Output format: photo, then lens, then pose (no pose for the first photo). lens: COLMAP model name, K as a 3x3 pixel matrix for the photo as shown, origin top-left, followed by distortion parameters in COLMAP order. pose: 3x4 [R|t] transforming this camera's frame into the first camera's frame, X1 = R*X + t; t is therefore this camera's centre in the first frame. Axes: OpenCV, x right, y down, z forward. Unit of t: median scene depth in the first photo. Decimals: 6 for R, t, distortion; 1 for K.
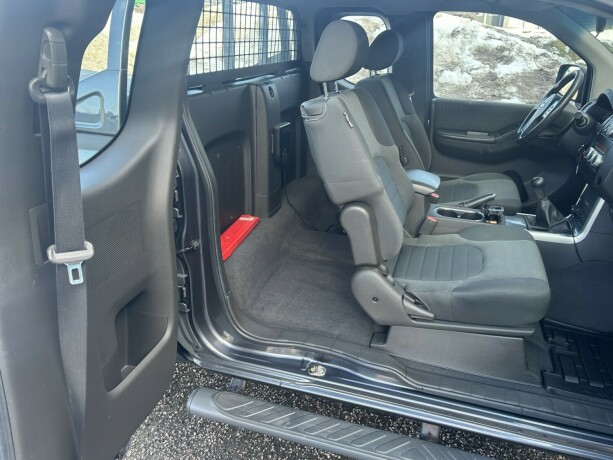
lens RADIAL K [[473.2, 0, 305.3], [0, 473.2, 232.9], [0, 0, 1]] dist [0.035379, -0.046920]
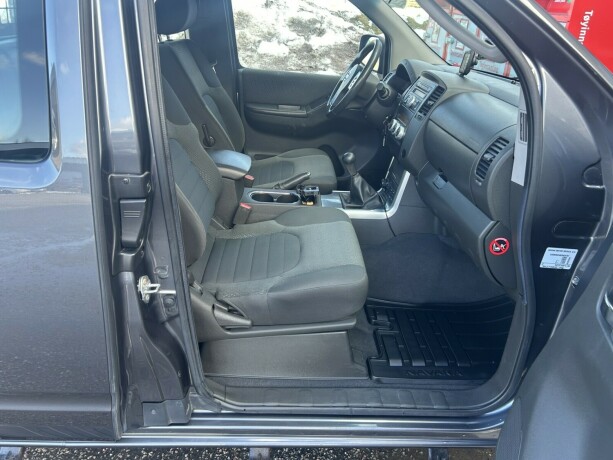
lens RADIAL K [[473.2, 0, 310.9], [0, 473.2, 228.8], [0, 0, 1]] dist [0.035379, -0.046920]
pose [[0.936447, -0.110831, 0.332843, 0.081621], [0.095075, 0.993455, 0.063312, -0.031345], [-0.337681, -0.027644, 0.940855, 0.120075]]
